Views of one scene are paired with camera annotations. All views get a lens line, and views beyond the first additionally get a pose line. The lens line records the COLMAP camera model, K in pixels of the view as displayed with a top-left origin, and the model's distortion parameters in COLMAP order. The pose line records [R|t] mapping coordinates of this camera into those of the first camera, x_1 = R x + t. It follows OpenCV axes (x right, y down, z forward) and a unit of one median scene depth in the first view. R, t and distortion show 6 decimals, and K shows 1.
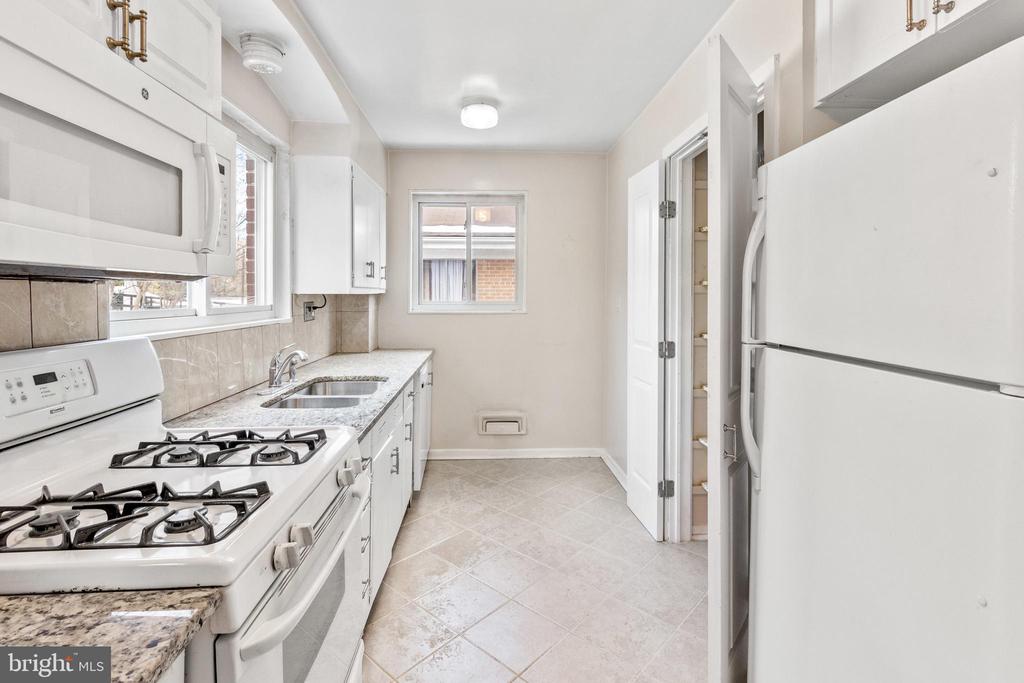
lens RADIAL K [[495.0, 0, 510.3], [0, 495.0, 301.5], [0, 0, 1]] dist [-0.002146, 0.000344]
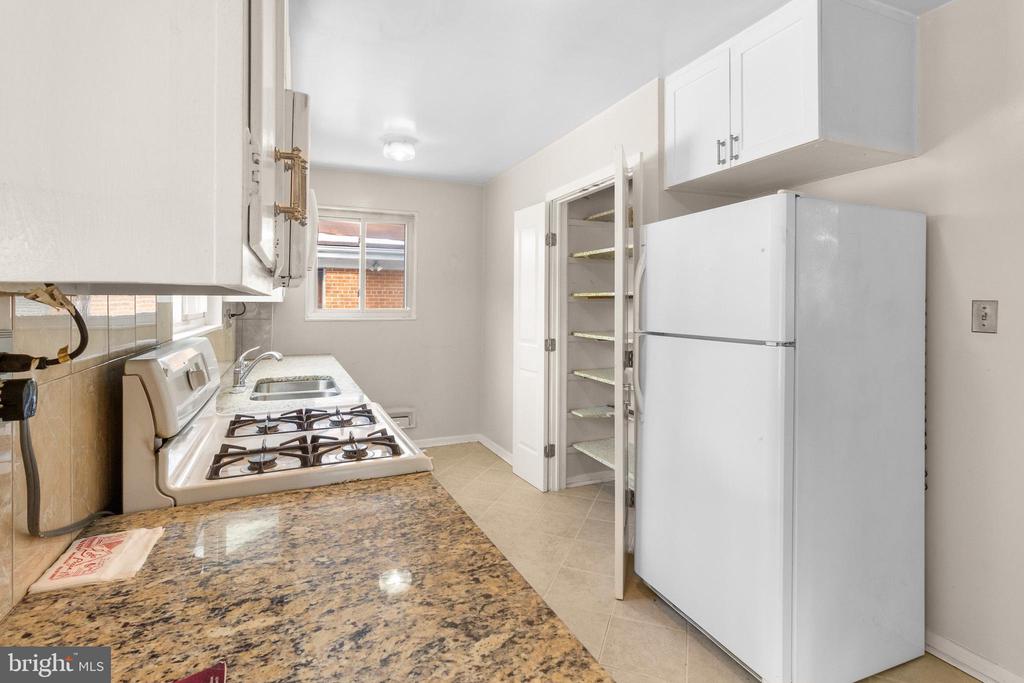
lens RADIAL K [[495.0, 0, 510.3], [0, 495.0, 301.5], [0, 0, 1]] dist [-0.002146, 0.000344]
pose [[0.933236, 0.004150, 0.359240, -0.258744], [0.002447, 0.999837, -0.017907, 0.004634], [-0.359256, 0.017591, 0.933073, -0.198546]]
